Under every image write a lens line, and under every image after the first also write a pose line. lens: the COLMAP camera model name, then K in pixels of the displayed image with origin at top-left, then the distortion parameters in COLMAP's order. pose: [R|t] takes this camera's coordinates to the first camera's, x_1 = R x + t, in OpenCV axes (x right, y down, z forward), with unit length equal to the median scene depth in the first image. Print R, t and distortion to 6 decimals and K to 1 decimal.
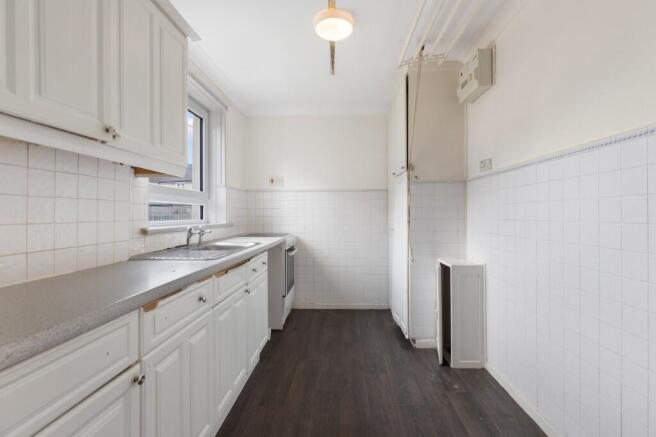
lens RADIAL K [[302.4, 0, 326.9], [0, 302.4, 214.1], [0, 0, 1]] dist [0.021348, 0.000070]
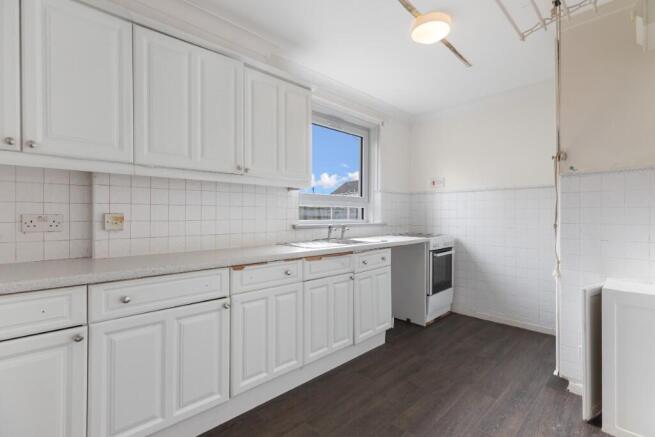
lens RADIAL K [[294.1, 0, 329.2], [0, 294.1, 216.5], [0, 0, 1]] dist [-0.000121, 0.000061]
pose [[0.728059, 0.008977, -0.685455, 0.355358], [-0.004854, 0.999957, 0.007940, -0.003533], [0.685497, -0.002454, 0.728071, 0.049107]]
